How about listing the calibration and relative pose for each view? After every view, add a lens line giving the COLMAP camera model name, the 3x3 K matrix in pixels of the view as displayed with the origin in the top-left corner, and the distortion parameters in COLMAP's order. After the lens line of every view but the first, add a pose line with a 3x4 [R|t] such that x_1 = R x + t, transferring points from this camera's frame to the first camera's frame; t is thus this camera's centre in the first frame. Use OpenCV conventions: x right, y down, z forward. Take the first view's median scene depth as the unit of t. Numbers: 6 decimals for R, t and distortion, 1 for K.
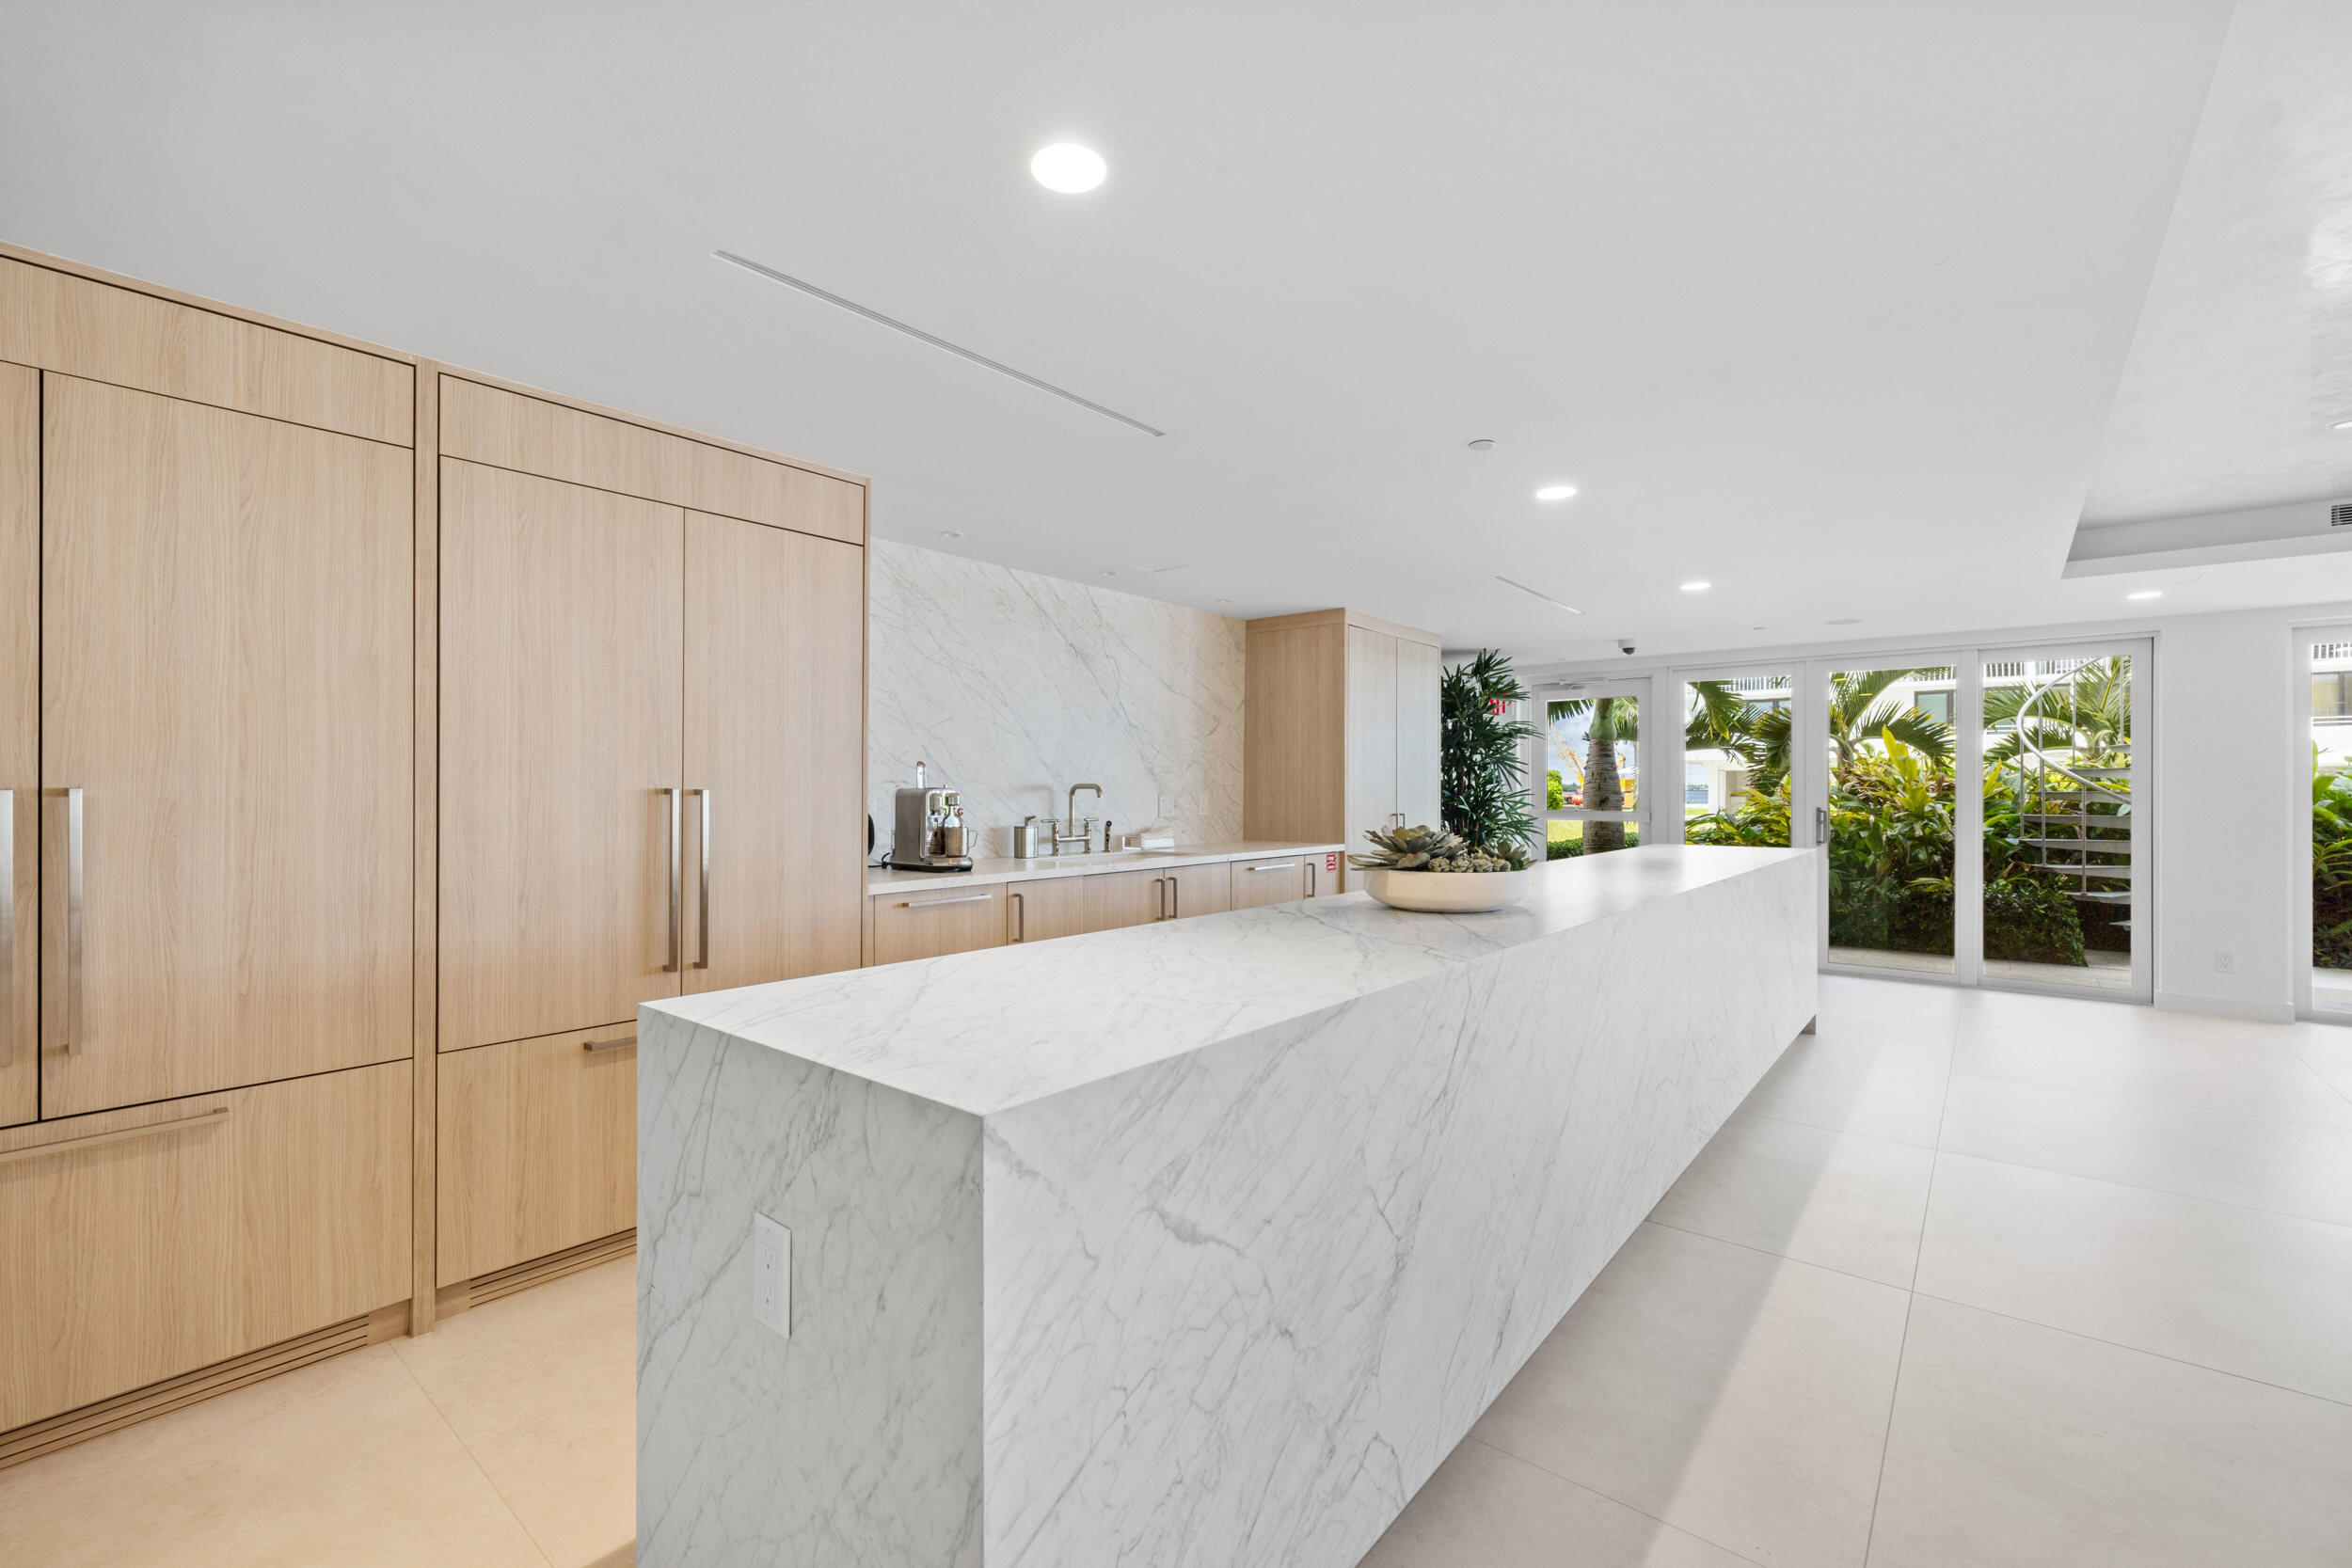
lens RADIAL K [[1009.1, 0, 1176.0], [0, 1009.1, 784.0], [0, 0, 1]] dist [-0.000516, -0.000048]
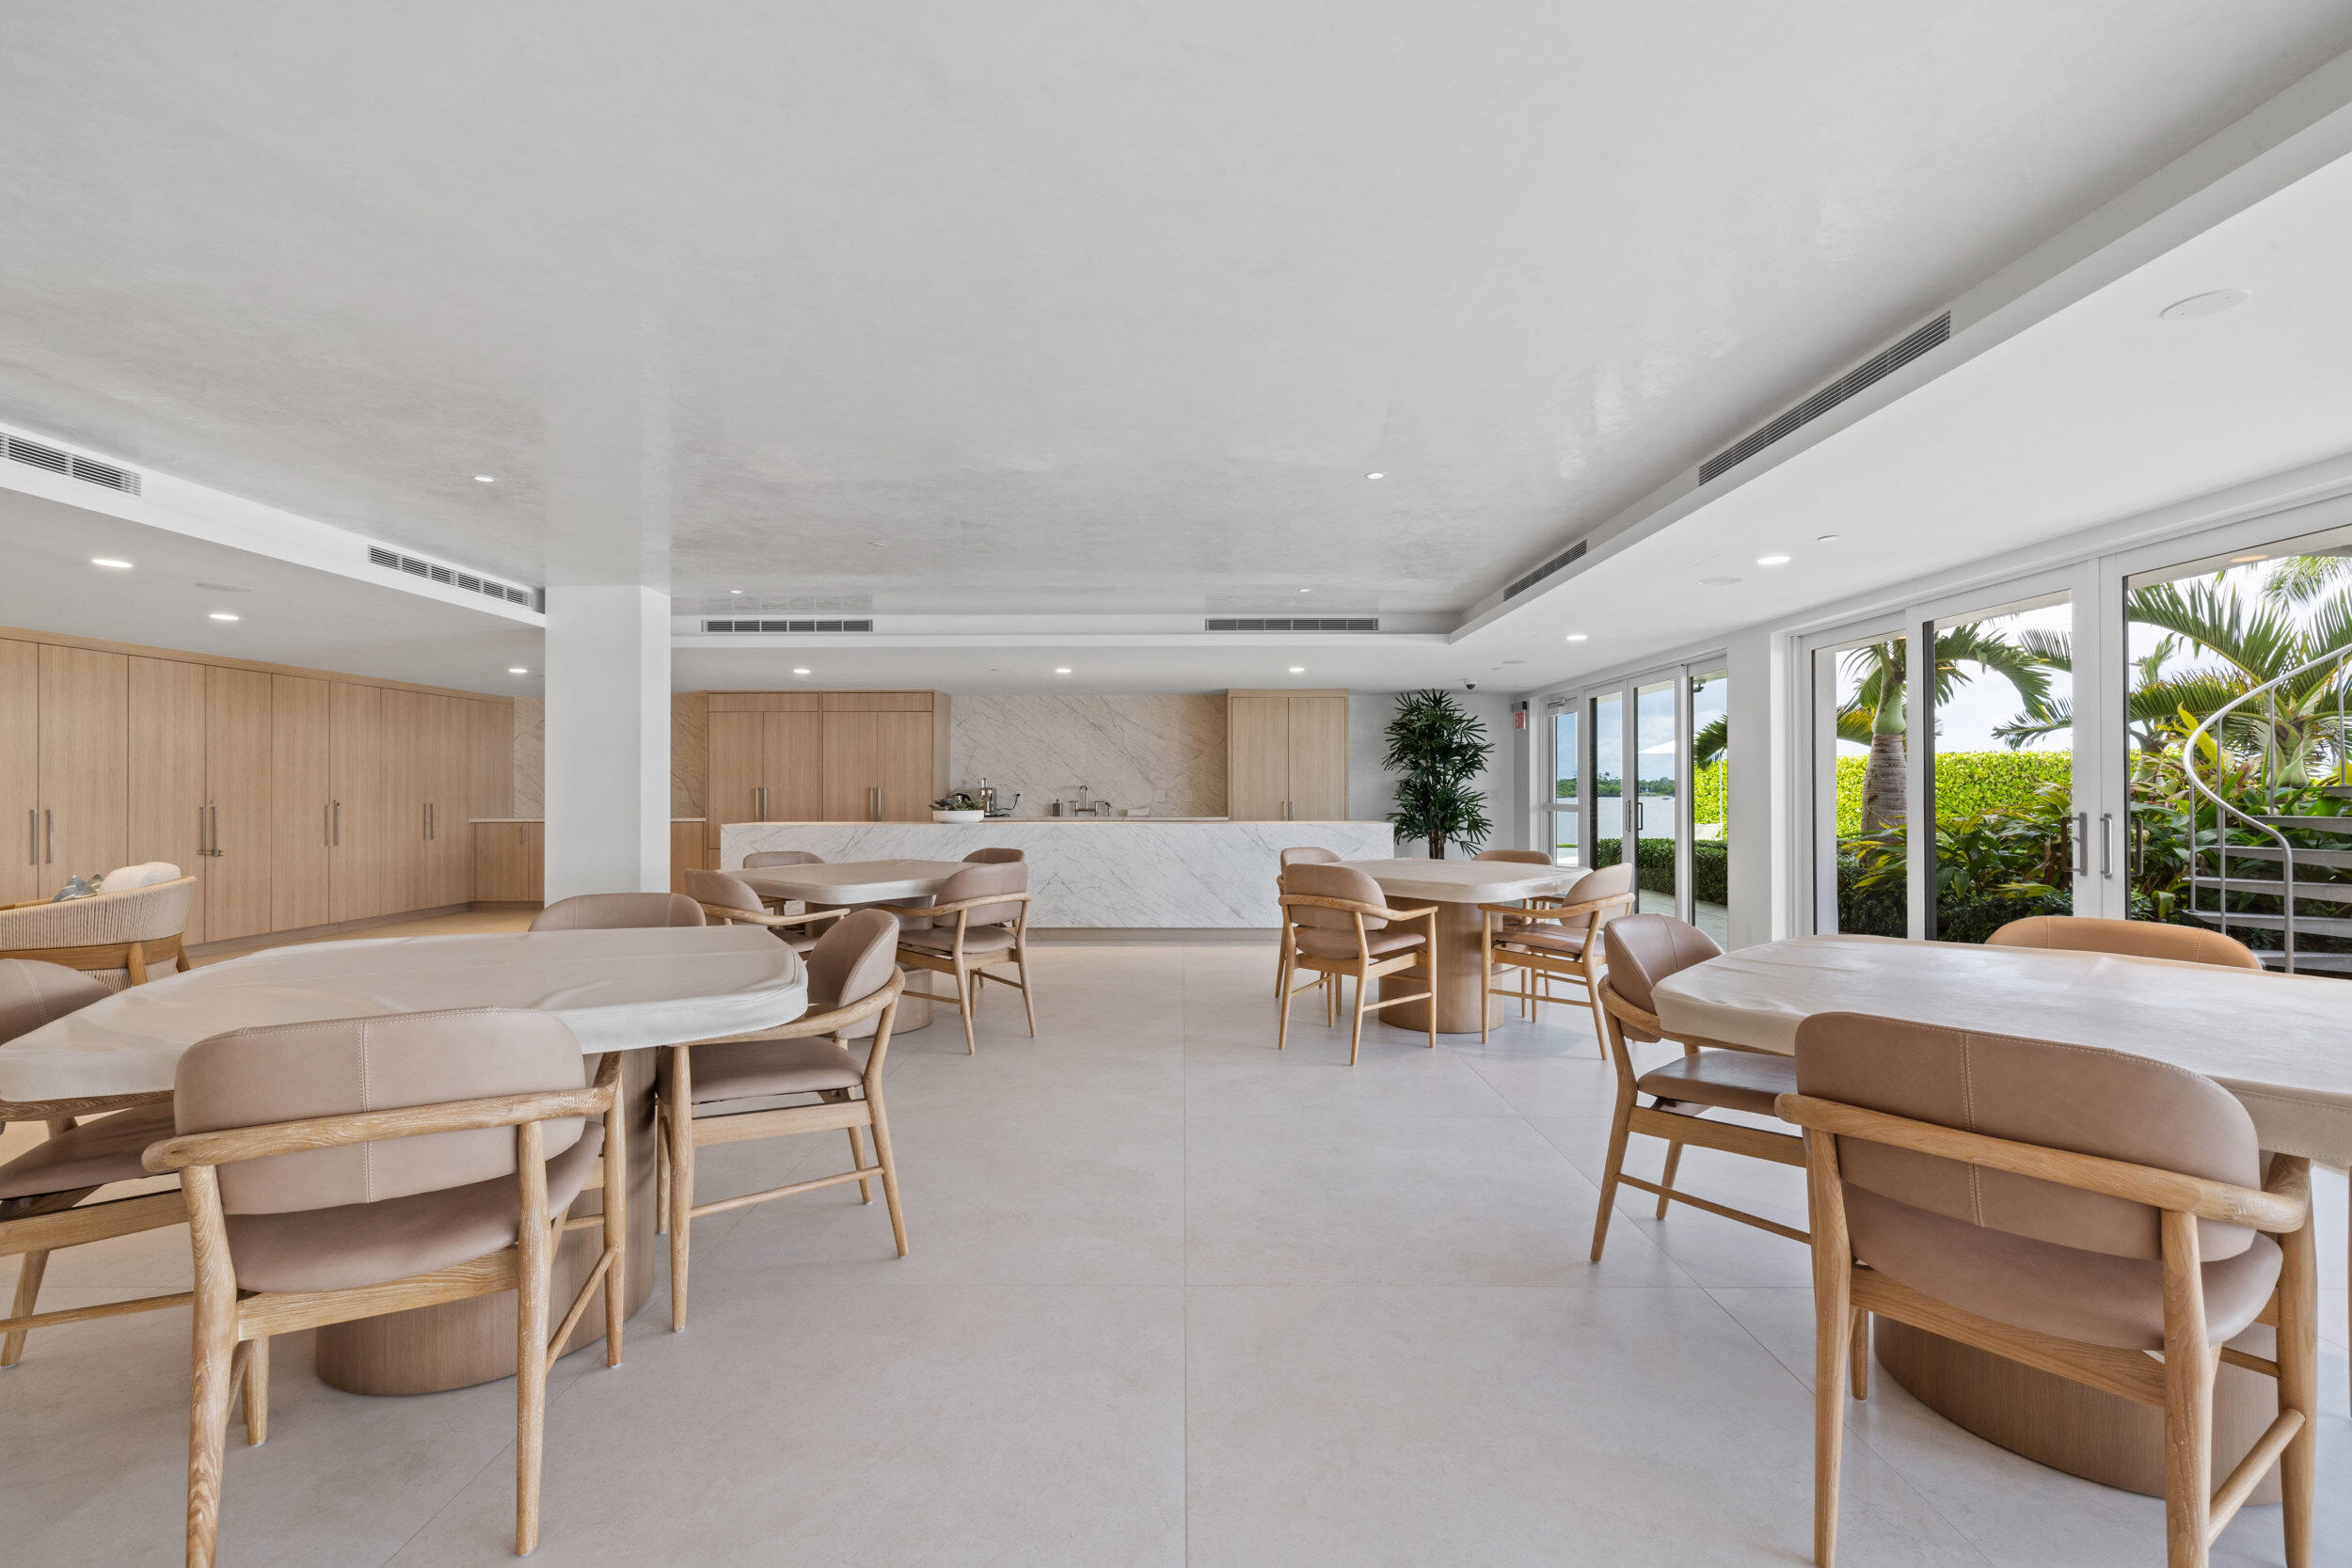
lens RADIAL K [[1009.1, 0, 1176.0], [0, 1009.1, 784.0], [0, 0, 1]] dist [-0.000516, -0.000048]
pose [[0.526468, 0.013441, -0.850089, 1.600216], [-0.000569, 0.999880, 0.015458, -0.032720], [0.850195, -0.007655, 0.526412, -0.007490]]
